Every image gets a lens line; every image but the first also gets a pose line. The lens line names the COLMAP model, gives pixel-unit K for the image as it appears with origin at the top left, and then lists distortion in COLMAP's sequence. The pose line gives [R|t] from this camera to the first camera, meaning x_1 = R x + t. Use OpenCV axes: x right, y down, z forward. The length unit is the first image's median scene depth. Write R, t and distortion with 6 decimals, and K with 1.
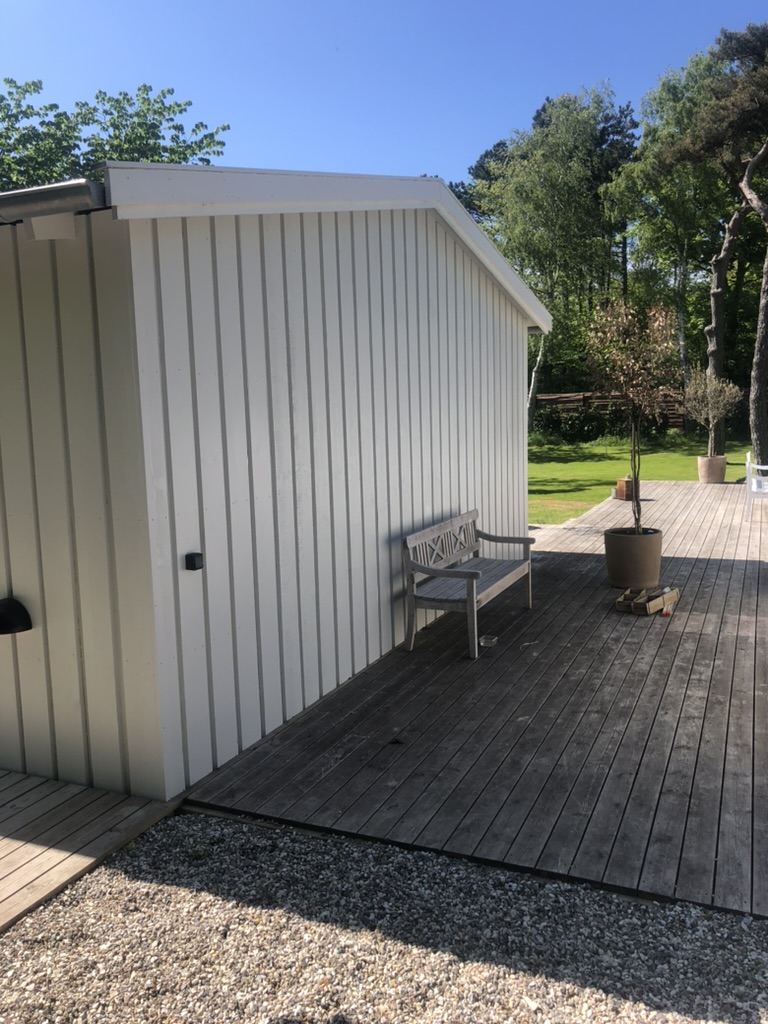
lens RADIAL K [[831.2, 0, 388.6], [0, 831.2, 502.9], [0, 0, 1]] dist [0.034278, -0.035453]
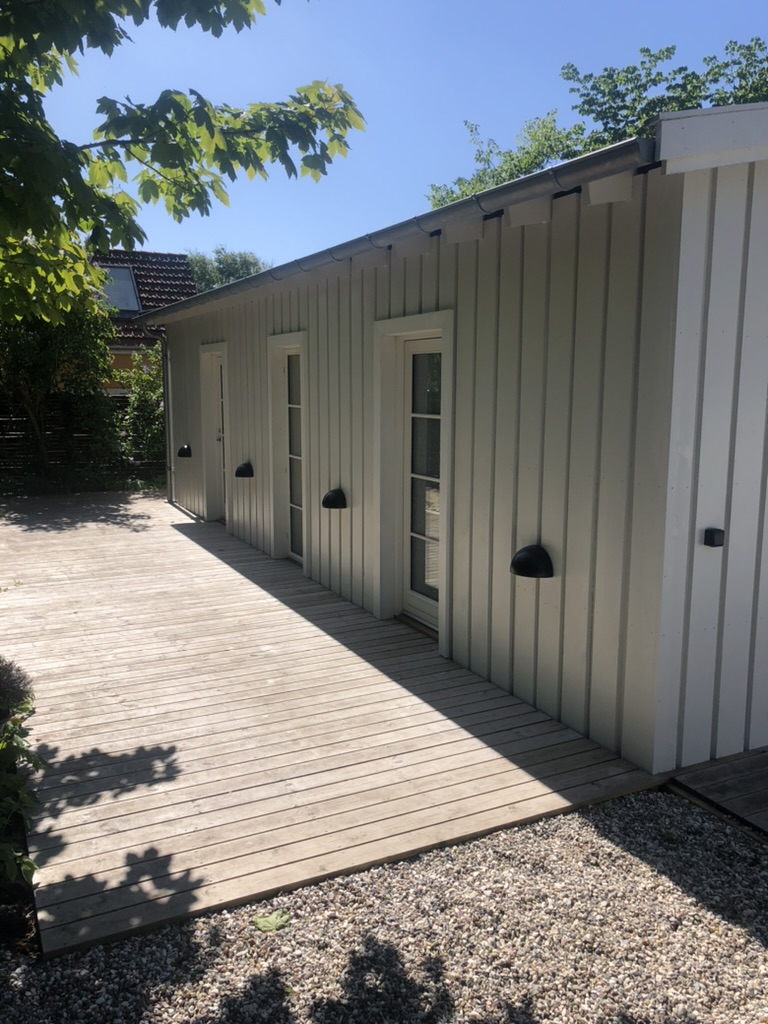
lens RADIAL K [[831.2, 0, 387.0], [0, 831.2, 507.8], [0, 0, 1]] dist [0.034278, -0.035453]
pose [[0.771467, 0.125119, -0.623846, 0.068580], [-0.097391, 0.992142, 0.078549, -0.000898], [0.628772, 0.000159, 0.777590, 0.039347]]
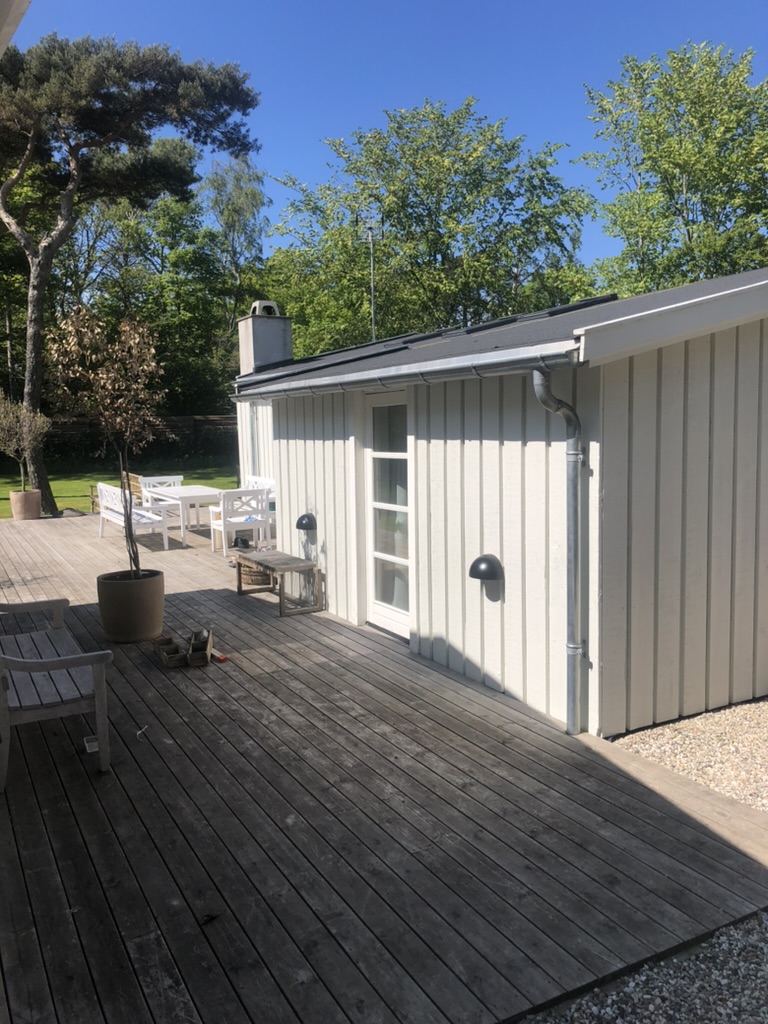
lens RADIAL K [[831.2, 0, 385.2], [0, 831.2, 509.9], [0, 0, 1]] dist [0.034278, -0.035453]
pose [[0.615402, -0.068991, 0.785188, -0.470150], [0.093162, 0.995546, 0.014458, -0.046402], [-0.782688, 0.064252, 0.619088, 0.506194]]
